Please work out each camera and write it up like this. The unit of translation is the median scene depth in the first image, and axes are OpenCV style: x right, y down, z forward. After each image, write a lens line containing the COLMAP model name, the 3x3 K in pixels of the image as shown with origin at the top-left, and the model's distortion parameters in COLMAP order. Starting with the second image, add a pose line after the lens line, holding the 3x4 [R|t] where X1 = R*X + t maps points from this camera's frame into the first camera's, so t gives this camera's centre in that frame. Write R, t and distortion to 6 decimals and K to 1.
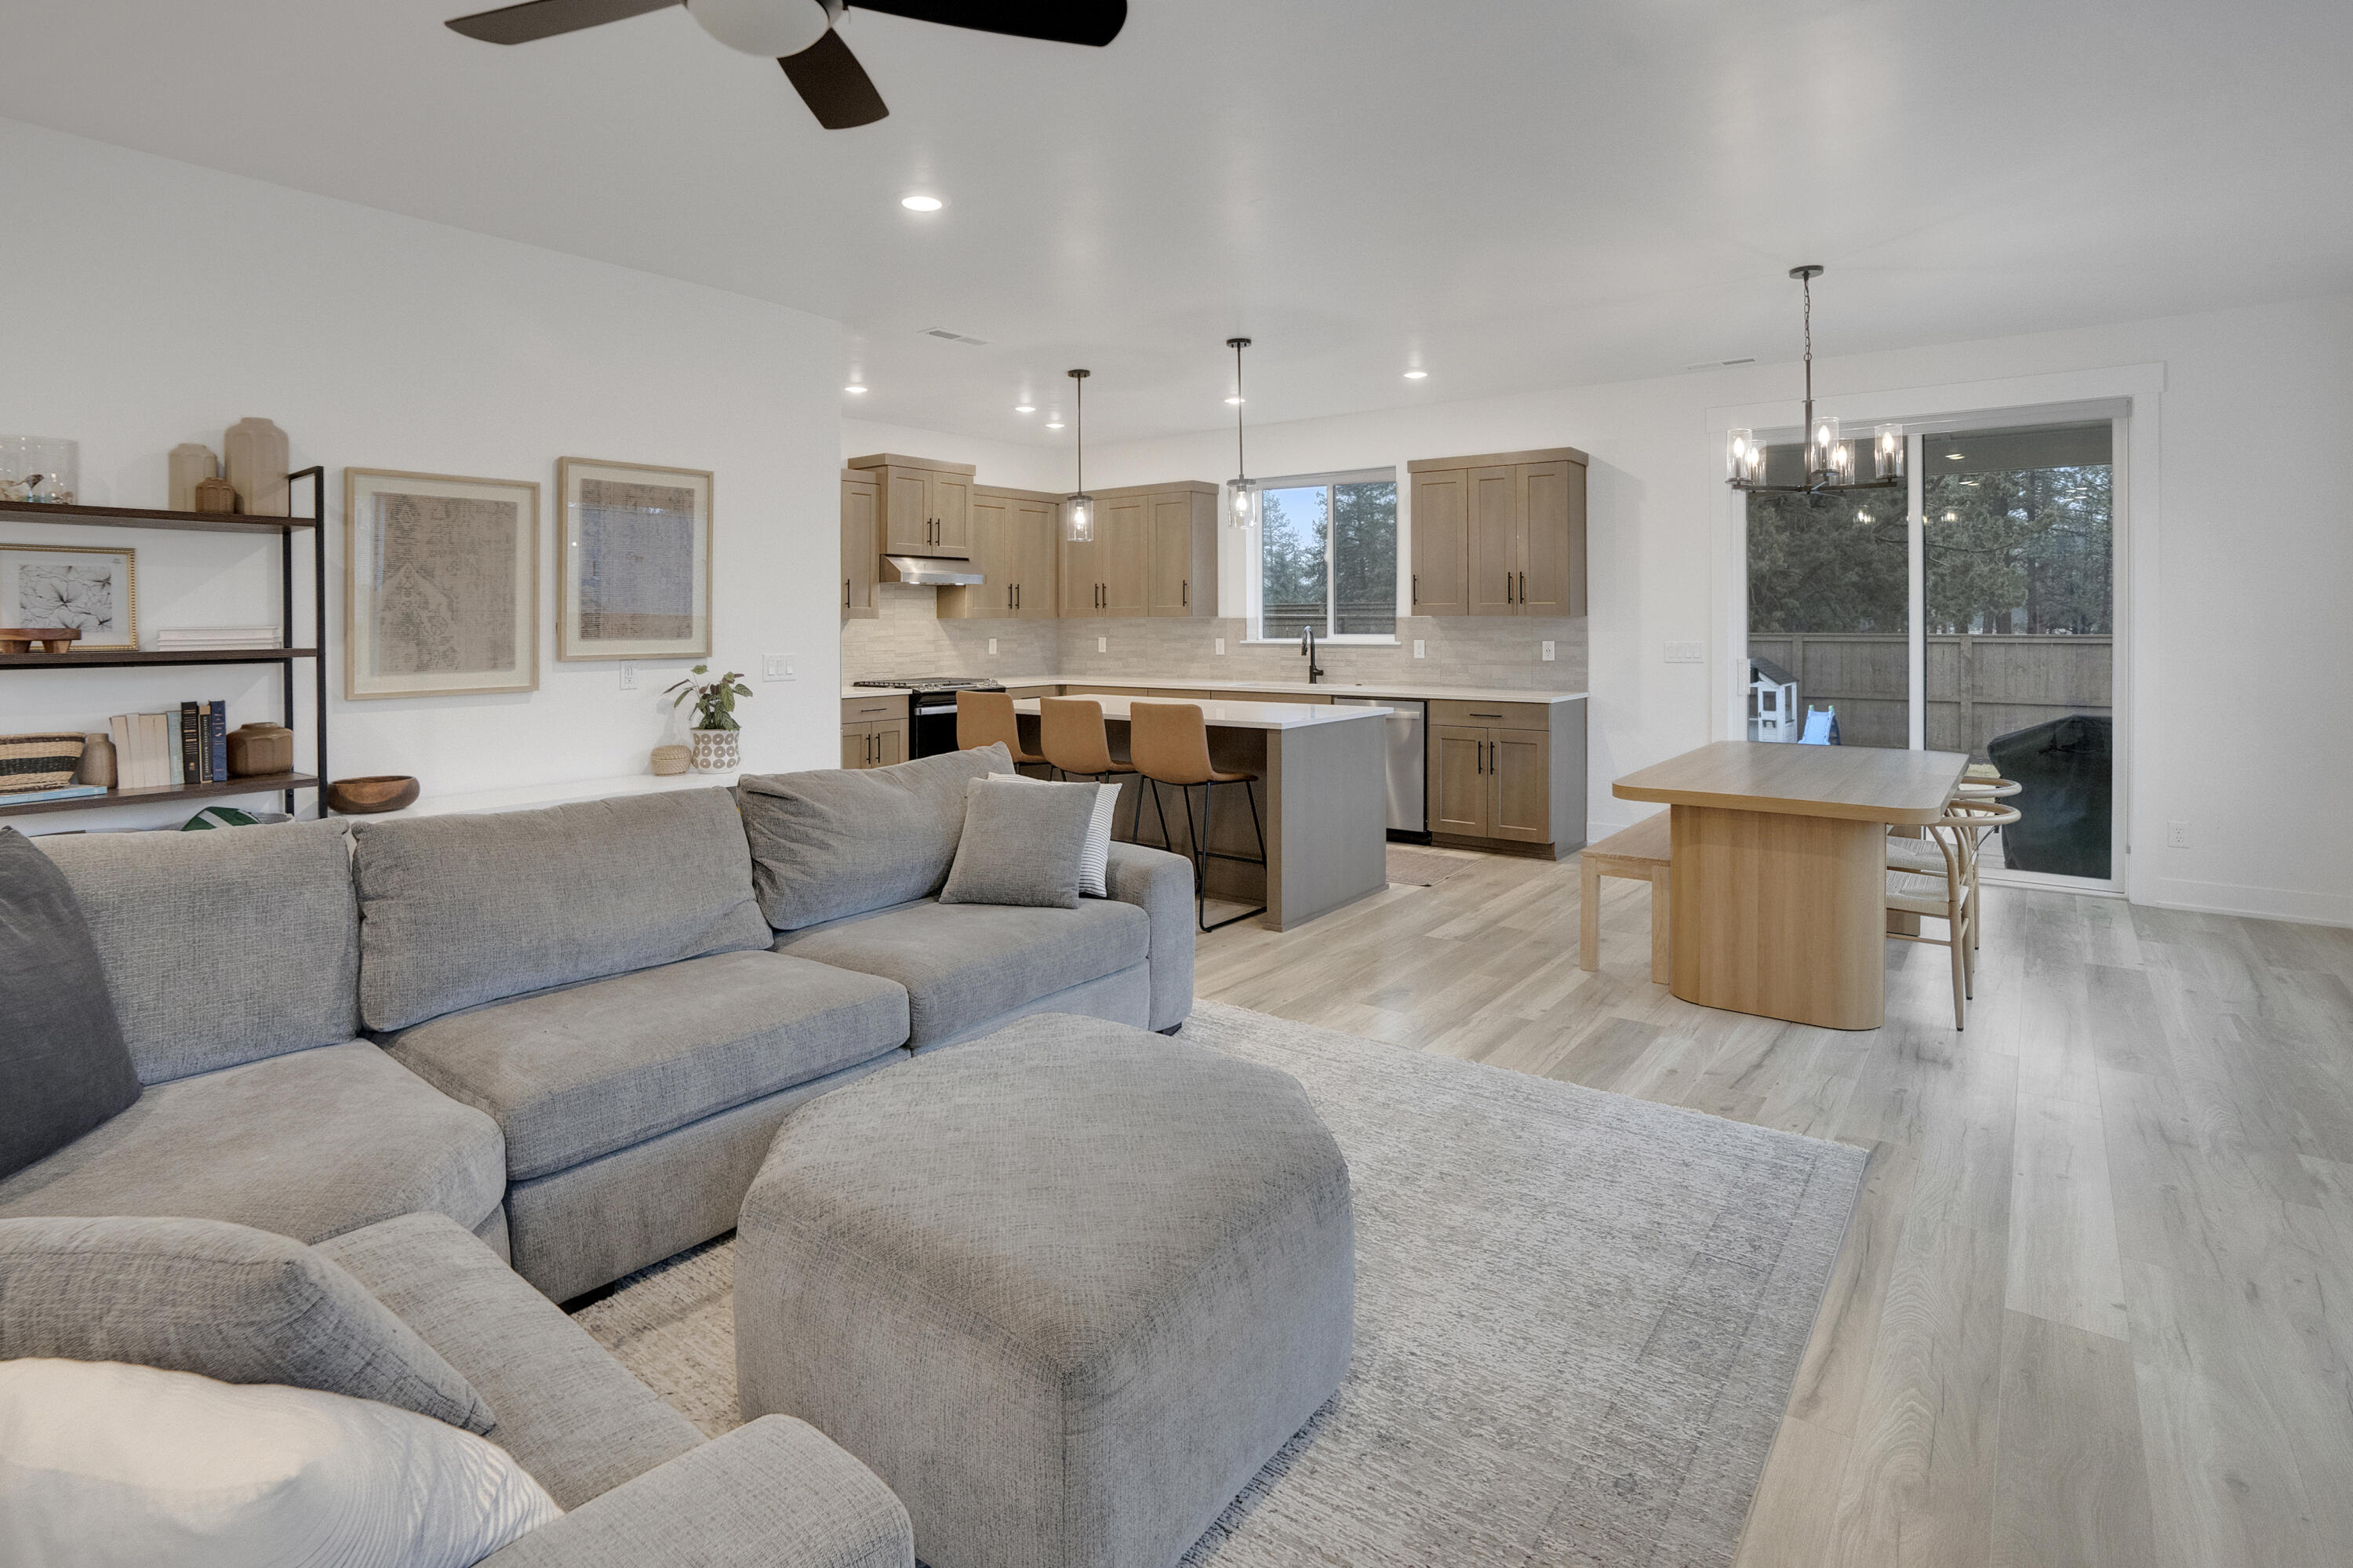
lens RADIAL K [[1147.8, 0, 1182.7], [0, 1147.8, 626.3], [0, 0, 1]] dist [-0.052319, 0.017667]
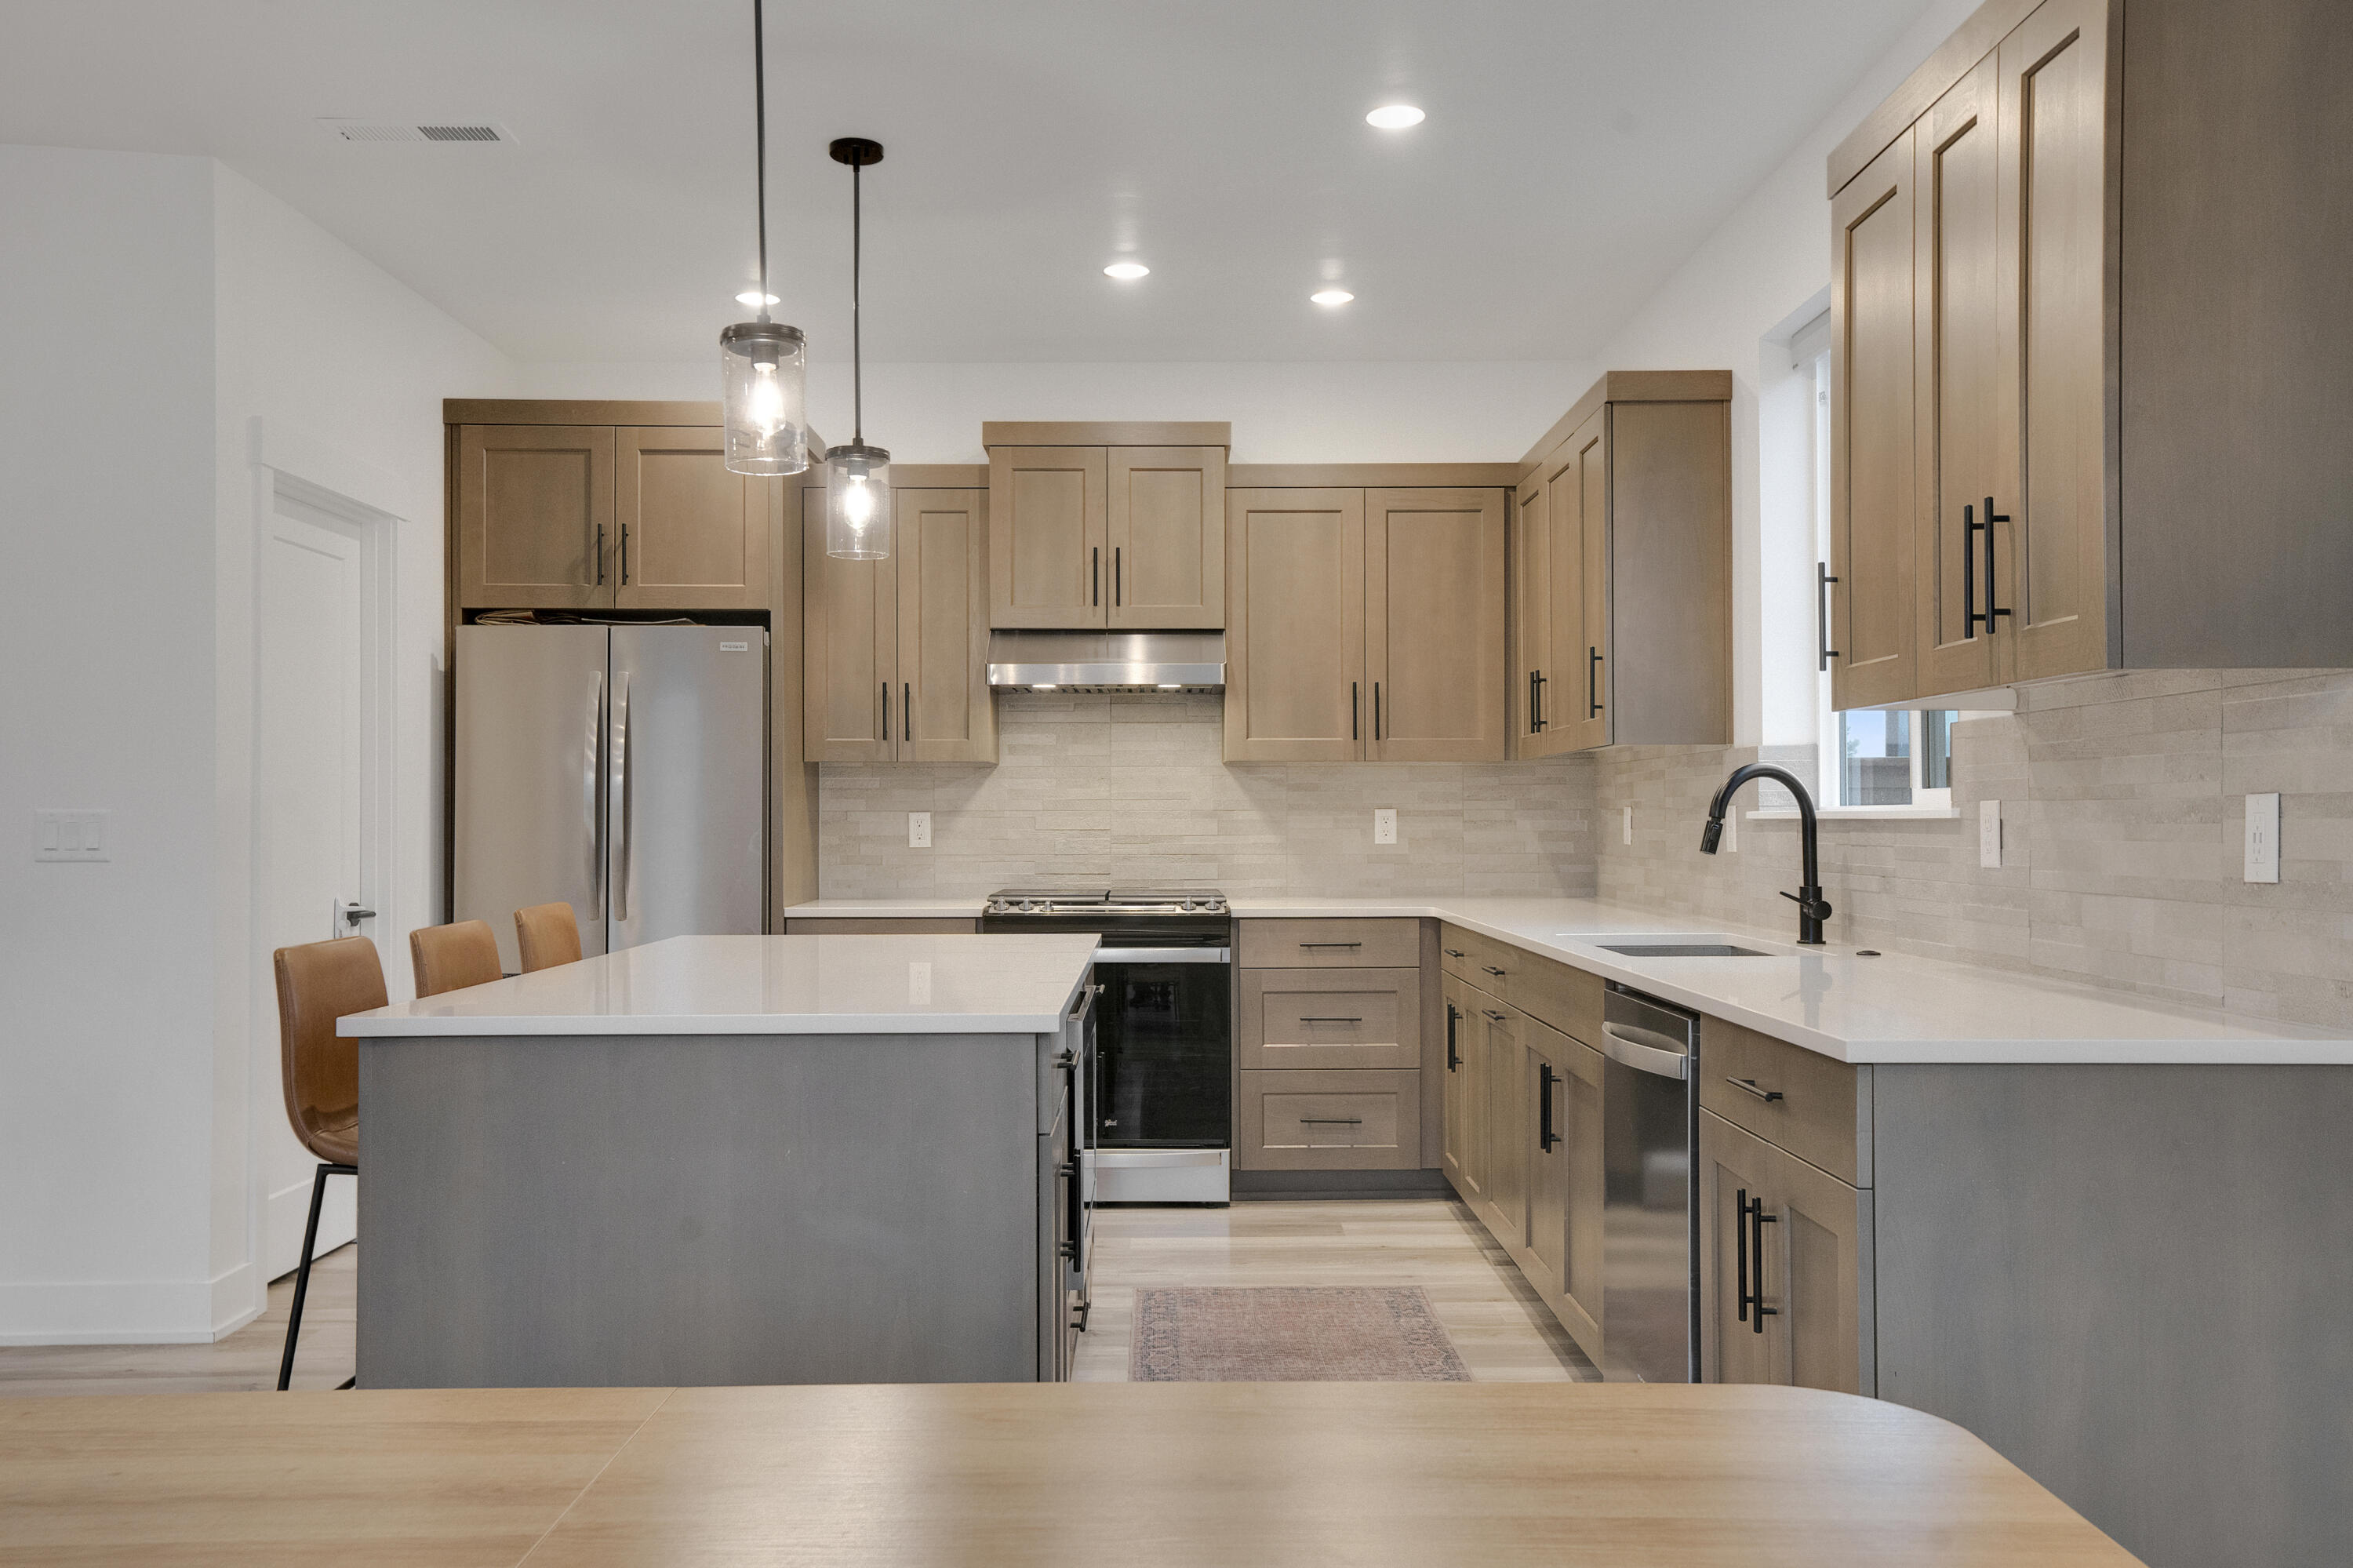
lens RADIAL K [[1970.8, 0, 1167.3], [0, 1970.8, 791.1], [0, 0, 1]] dist [0.047924, 0.001501]
pose [[0.614265, -0.007039, -0.789069, 0.758171], [-0.004264, 0.999916, -0.012240, 0.026514], [0.789089, 0.010883, 0.614183, 0.900175]]
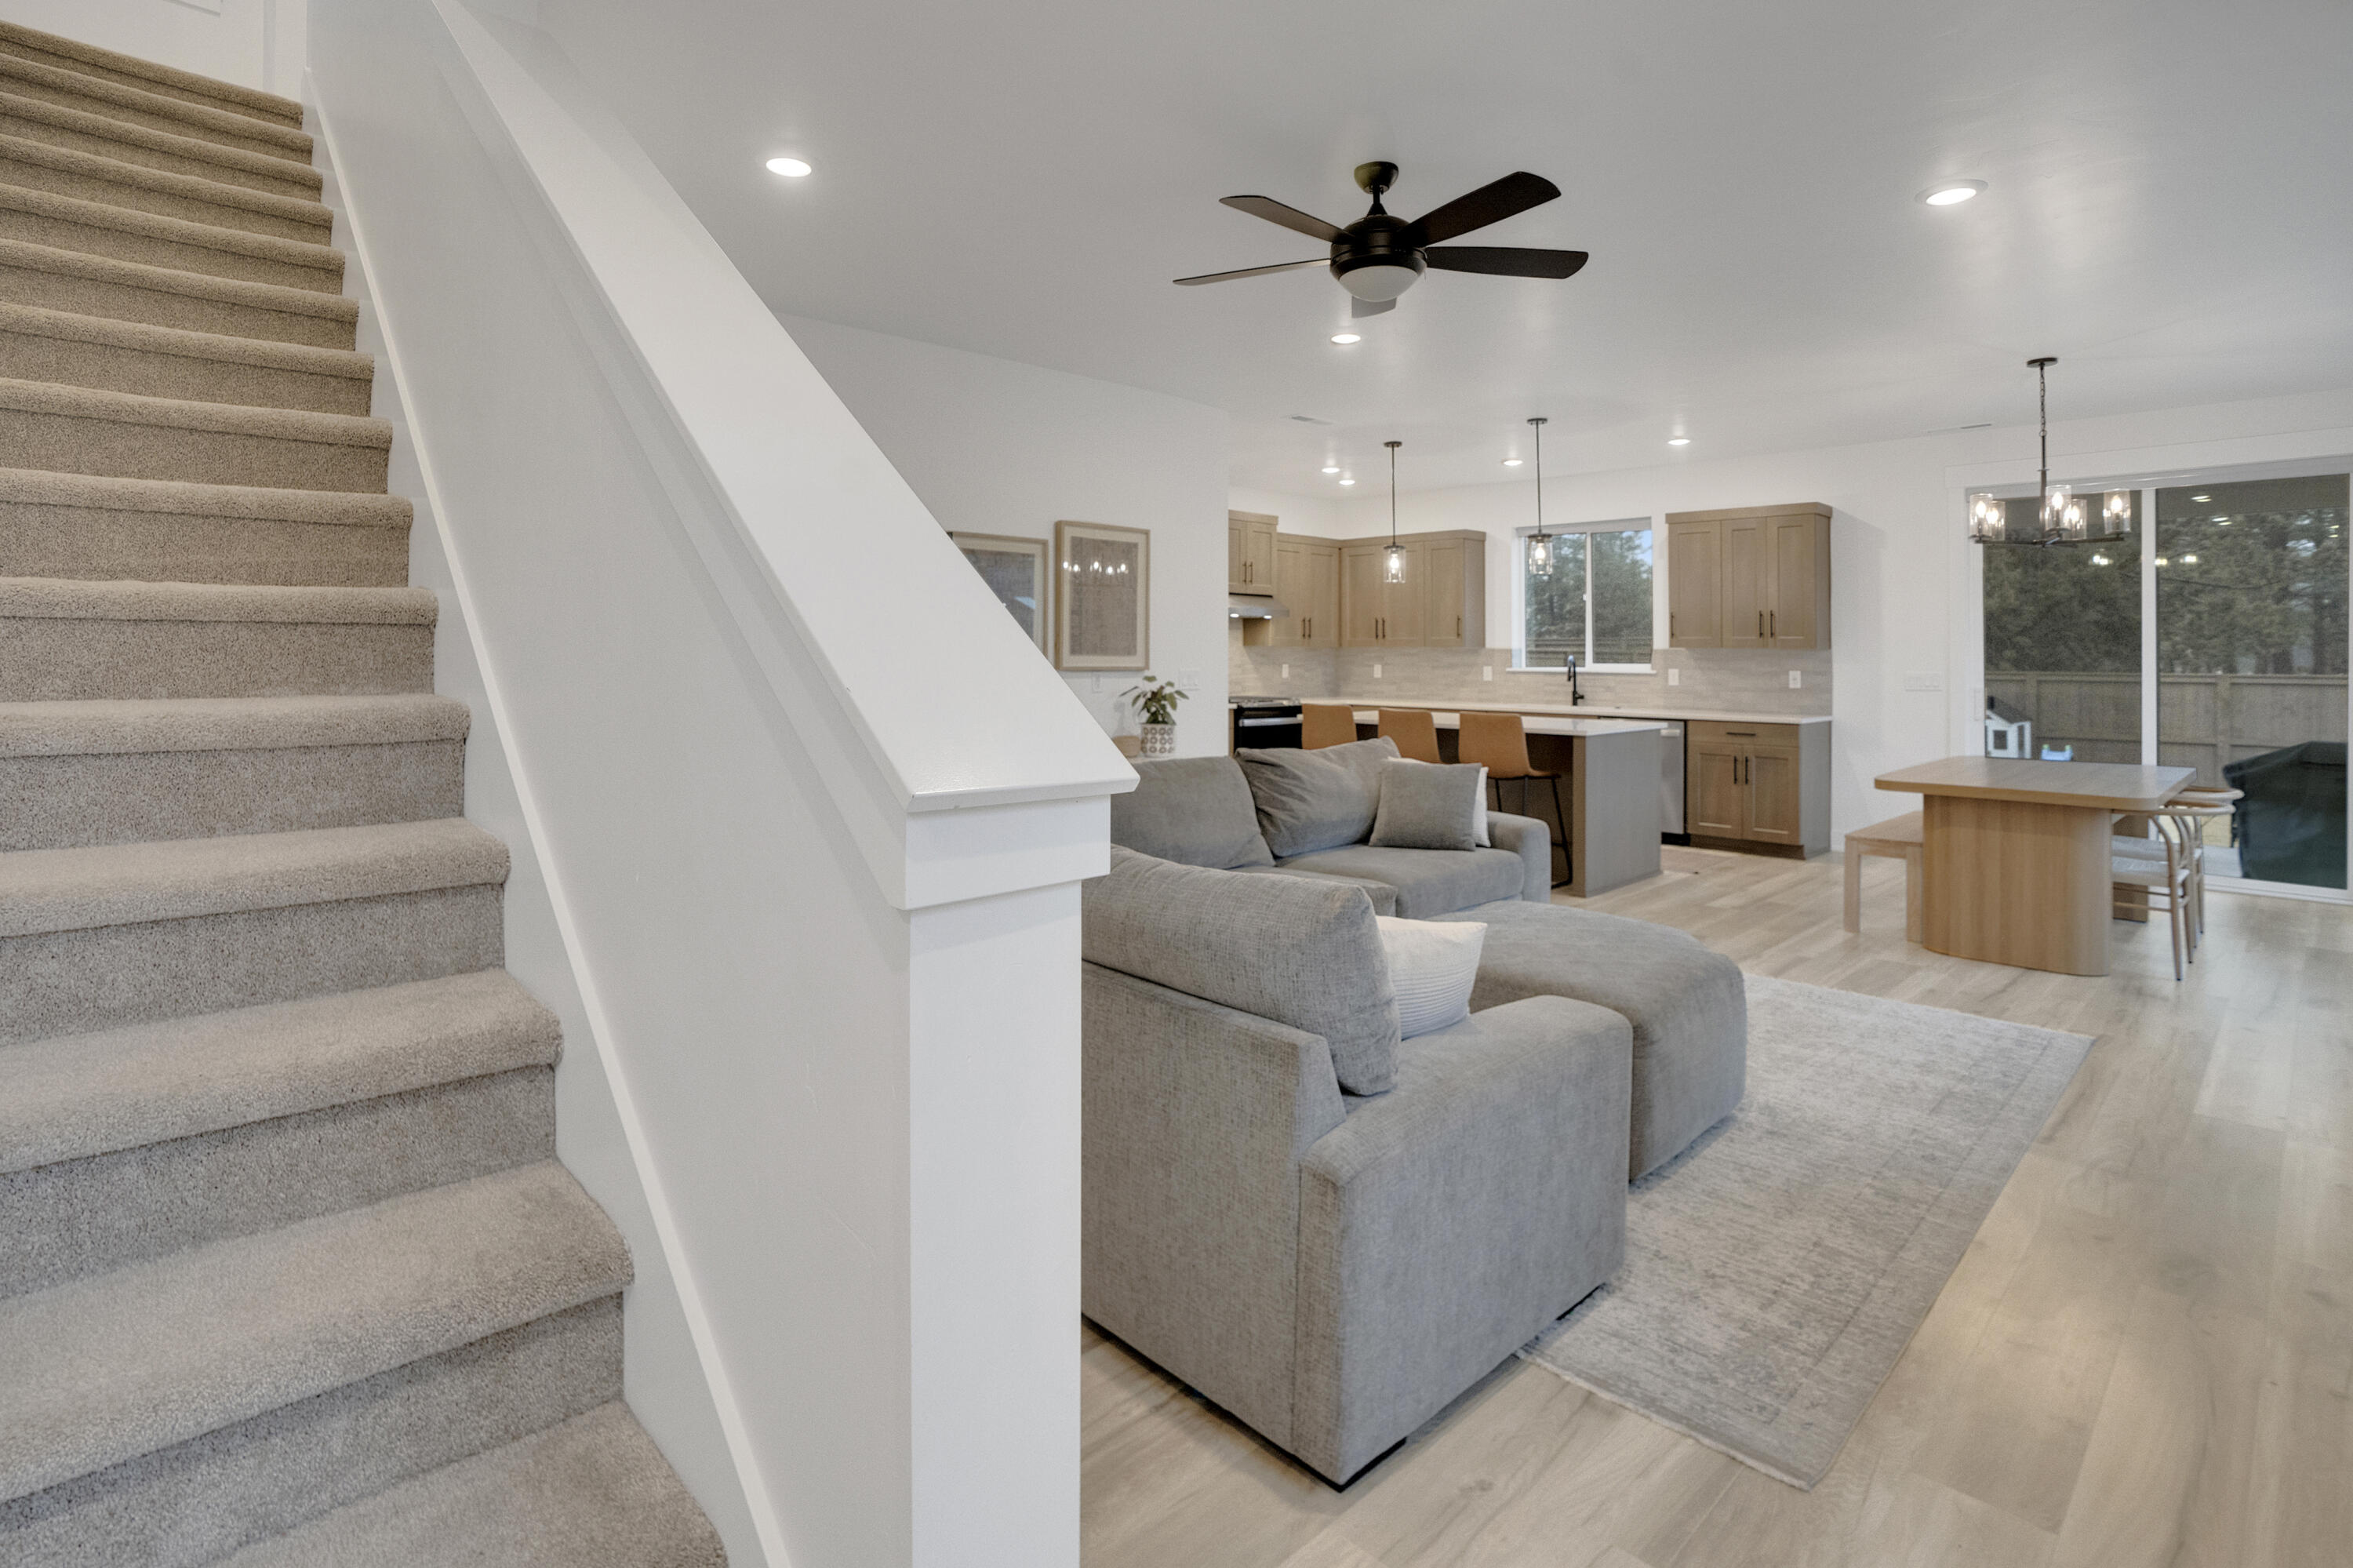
lens RADIAL K [[1149.2, 0, 1237.0], [0, 1149.2, 637.2], [0, 0, 1]] dist [0.001698, 0.001291]
pose [[0.994154, 0.012140, -0.107288, -0.174434], [-0.014279, 0.999714, -0.019197, 0.013149], [0.107024, 0.020616, 0.994043, -0.320995]]
